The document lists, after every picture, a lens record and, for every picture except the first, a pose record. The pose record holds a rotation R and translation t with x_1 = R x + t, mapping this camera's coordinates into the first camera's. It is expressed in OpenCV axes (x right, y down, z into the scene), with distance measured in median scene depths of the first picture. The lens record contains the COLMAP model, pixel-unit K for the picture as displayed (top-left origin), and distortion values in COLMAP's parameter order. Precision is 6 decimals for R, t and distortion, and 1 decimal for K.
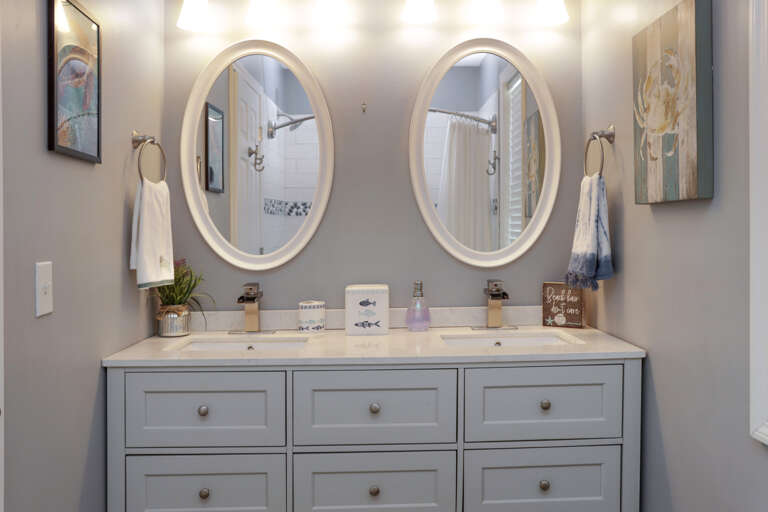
lens RADIAL K [[661.0, 0, 448.0], [0, 661.0, 257.7], [0, 0, 1]] dist [-0.114047, 0.165428]
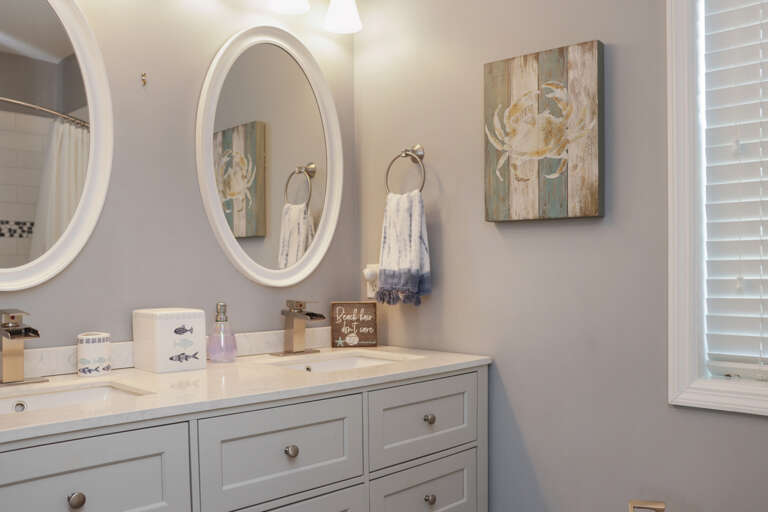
lens RADIAL K [[644.0, 0, 384.0], [0, 644.0, 319.3], [0, 0, 1]] dist [-0.086681, 0.001421]
pose [[0.737337, -0.034588, 0.674639, -0.457810], [0.015159, 0.999284, 0.034664, 0.033196], [-0.675354, -0.015332, 0.737334, 0.279836]]
